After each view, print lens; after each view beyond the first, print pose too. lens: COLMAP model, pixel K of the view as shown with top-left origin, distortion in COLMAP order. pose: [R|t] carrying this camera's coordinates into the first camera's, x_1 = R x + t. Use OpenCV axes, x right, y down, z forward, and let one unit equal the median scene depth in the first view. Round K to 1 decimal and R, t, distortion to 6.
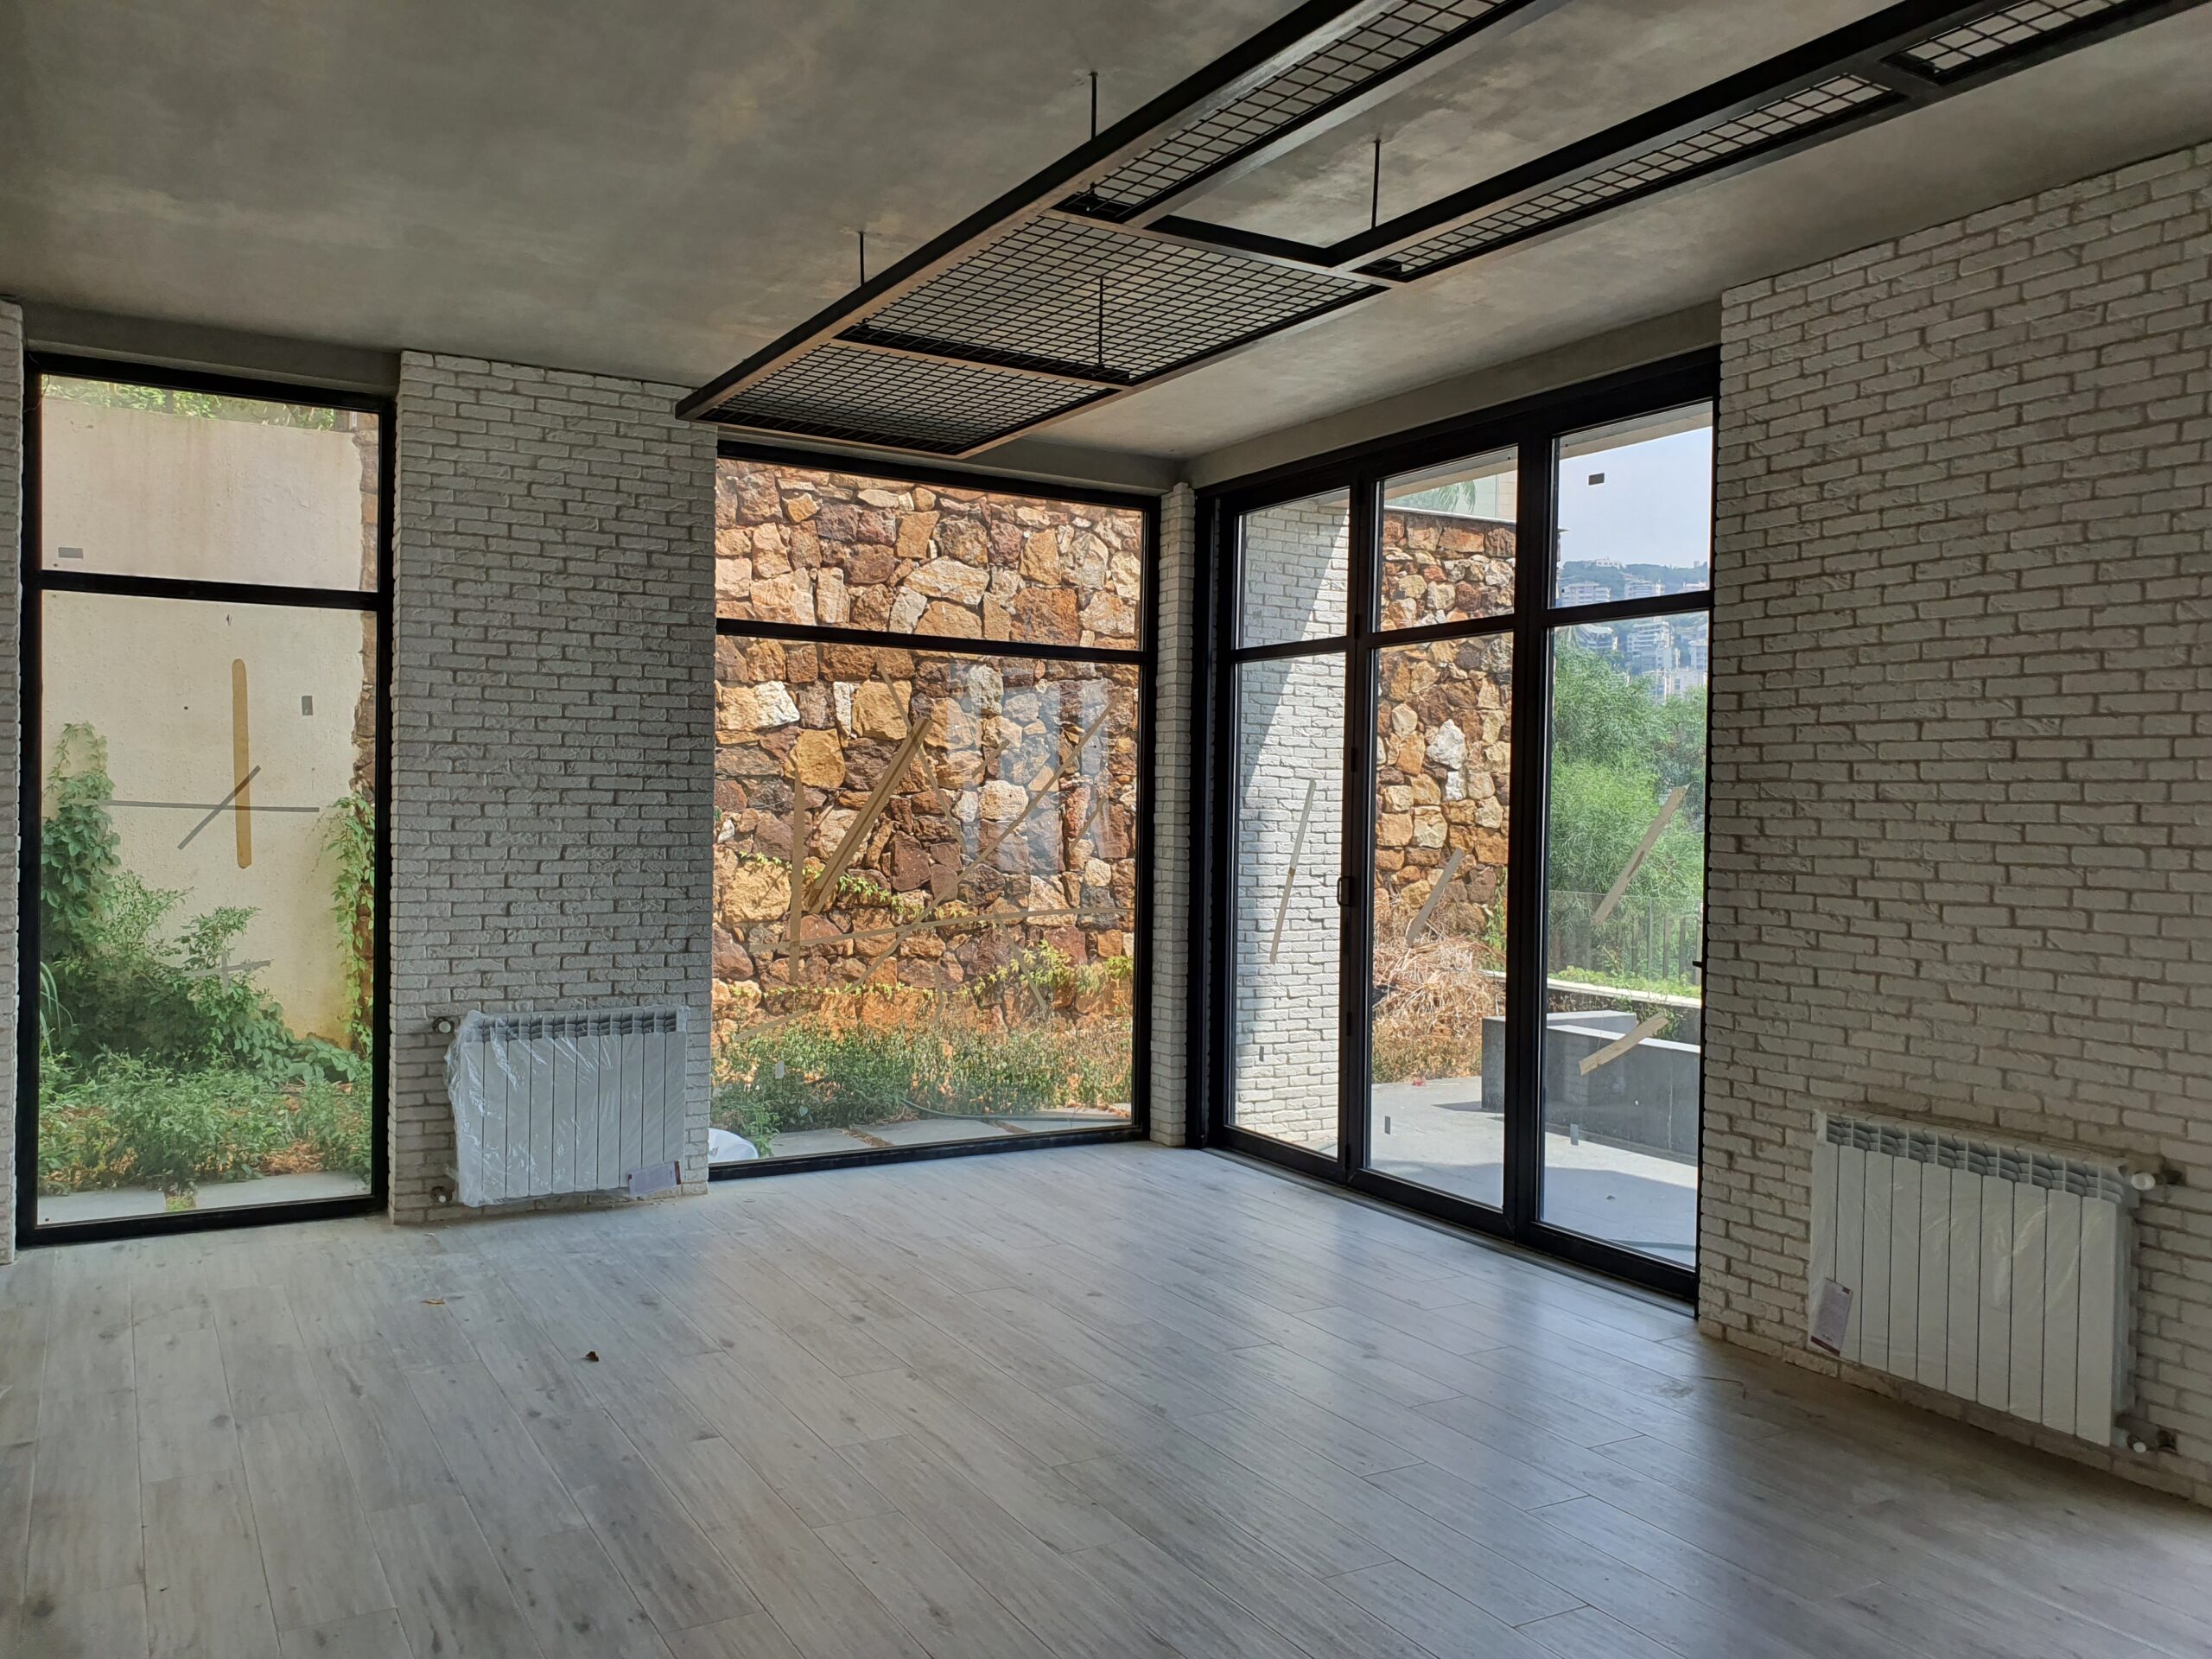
lens RADIAL K [[1717.2, 0, 1091.3], [0, 1717.2, 829.1], [0, 0, 1]] dist [-0.001180, 0.036654]
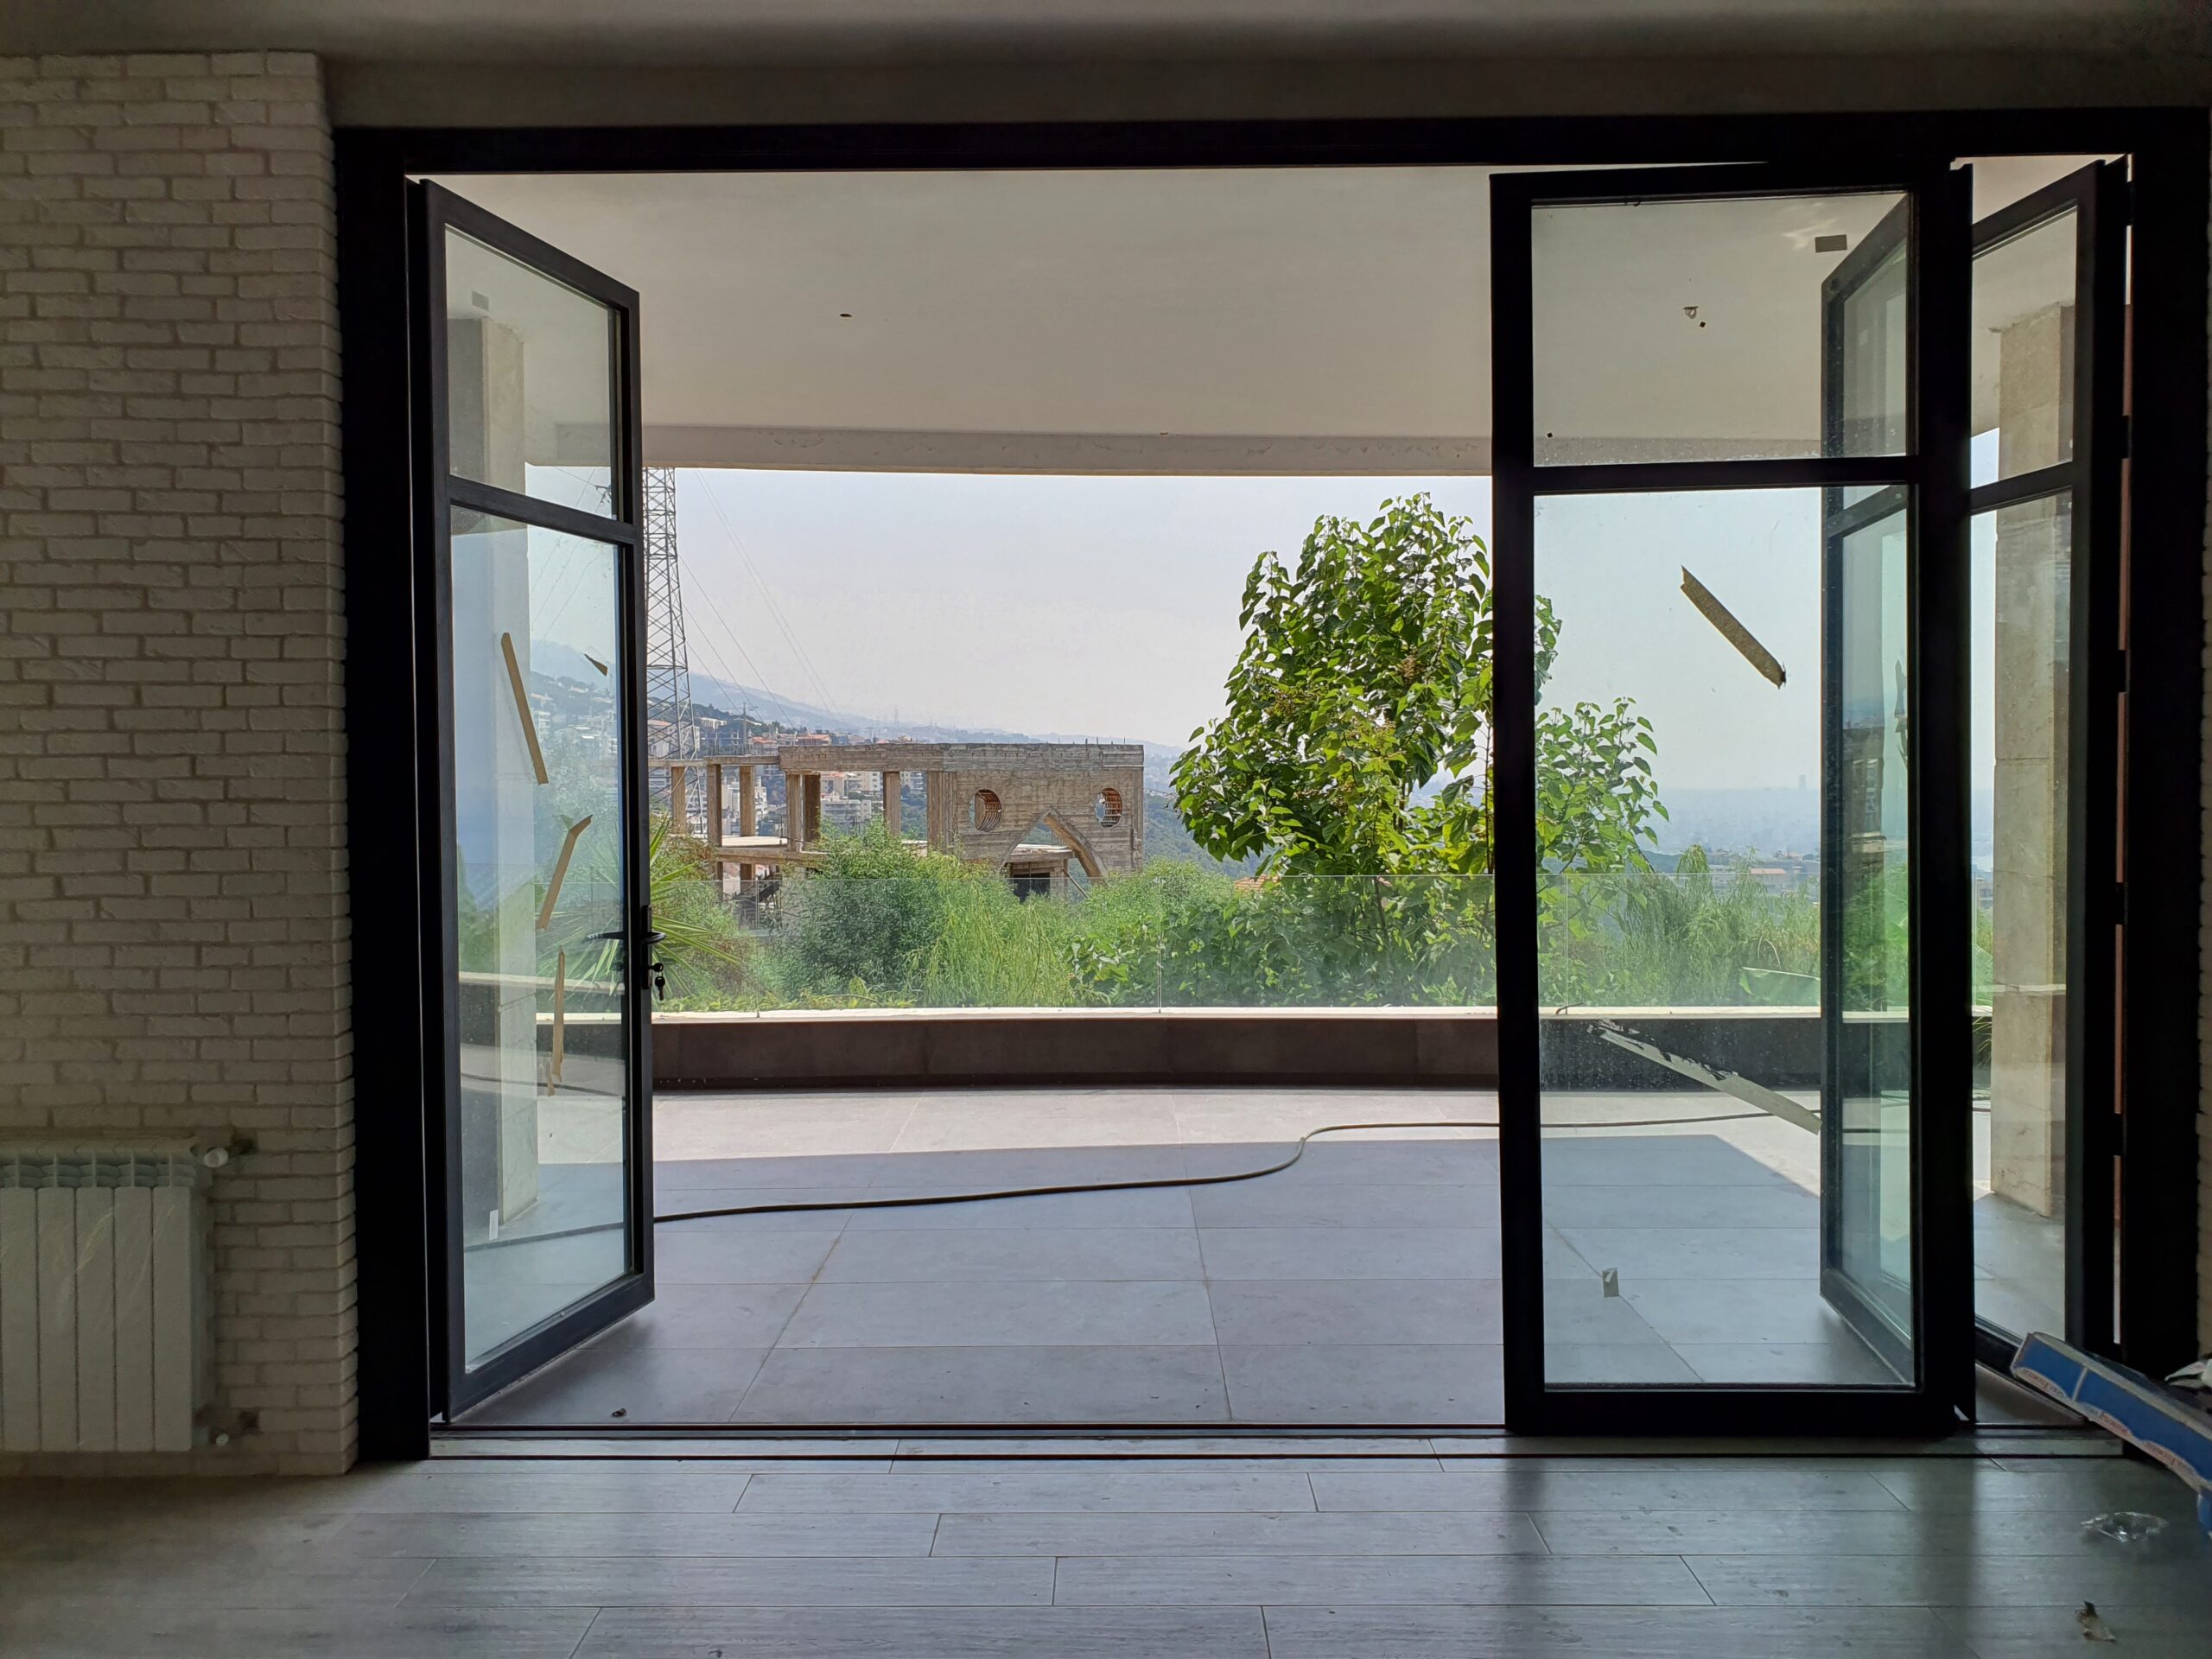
lens RADIAL K [[1717.2, 0, 1091.3], [0, 1717.2, 829.1], [0, 0, 1]] dist [-0.001180, 0.036654]
pose [[0.500692, -0.047622, 0.864315, 0.039726], [0.027103, 0.998858, 0.039335, 0.001272], [-0.865201, 0.003731, 0.501411, 0.100824]]
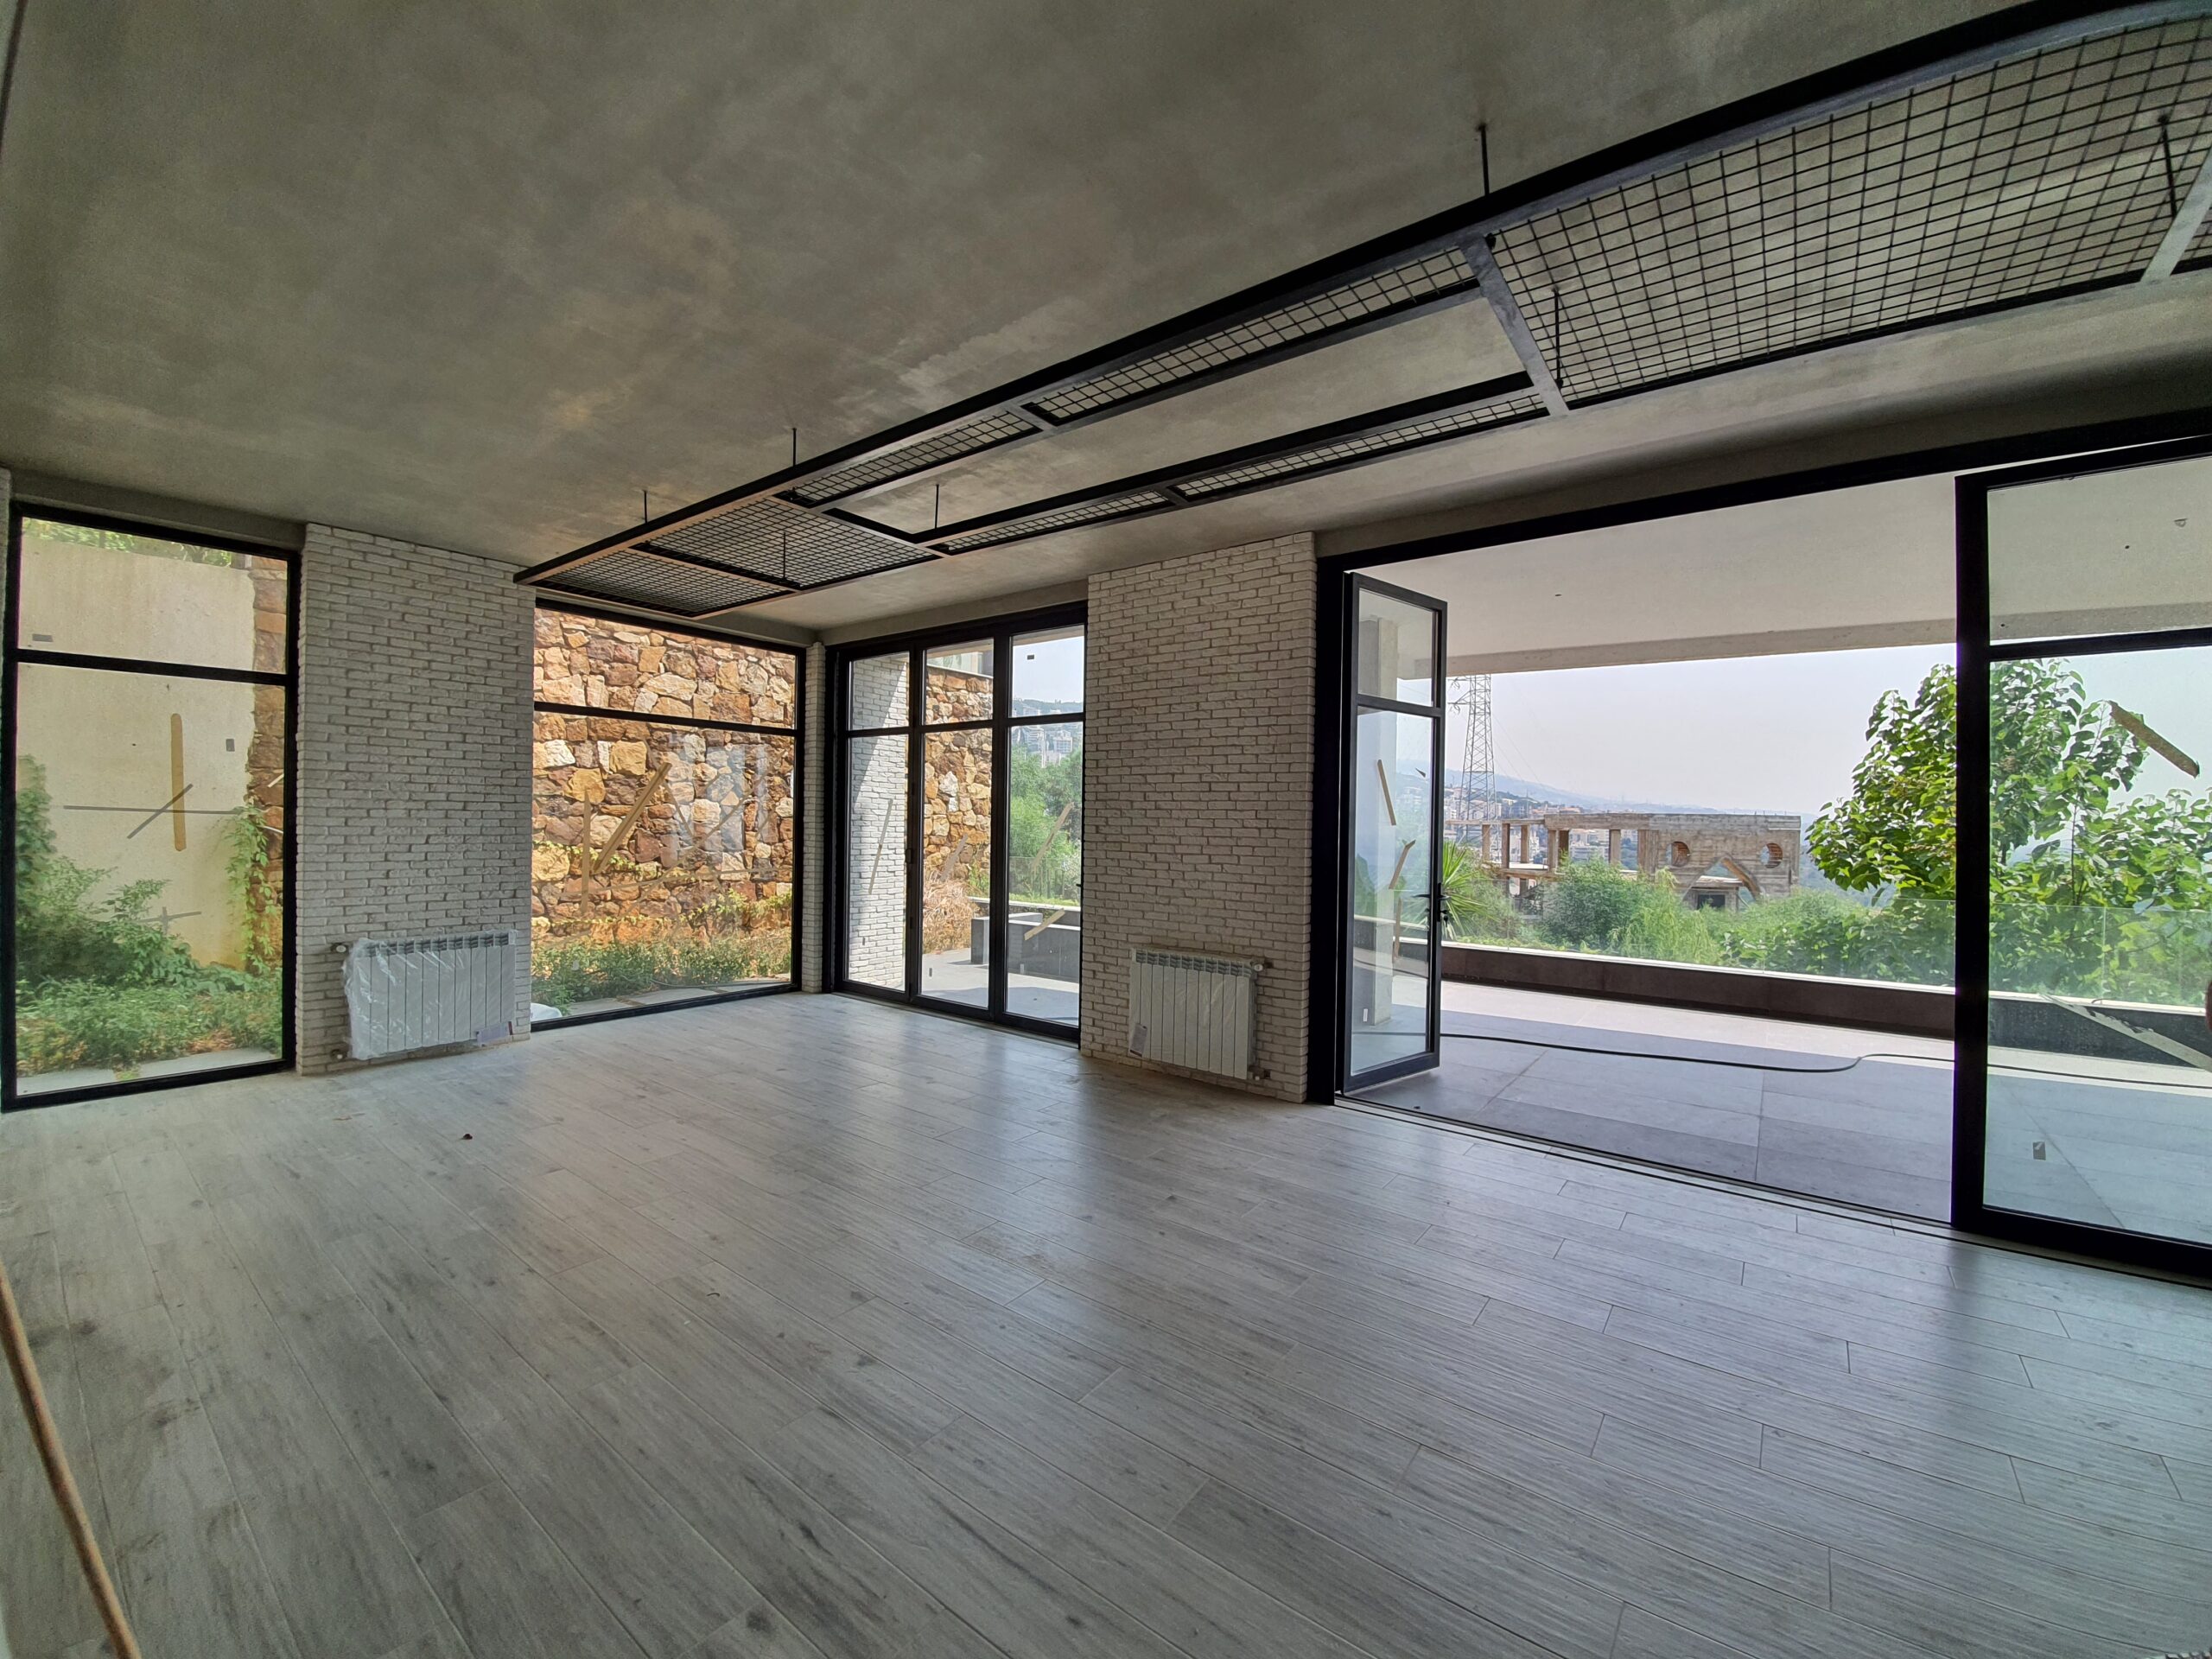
lens RADIAL K [[893.9, 0, 1106.0], [0, 893.9, 829.5], [0, 0, 1]] dist [0.000304, -0.012596]
pose [[0.919658, -0.003550, 0.392705, -0.062356], [0.004303, 0.999990, -0.001038, 0.010921], [-0.392697, 0.002644, 0.919664, -0.050606]]
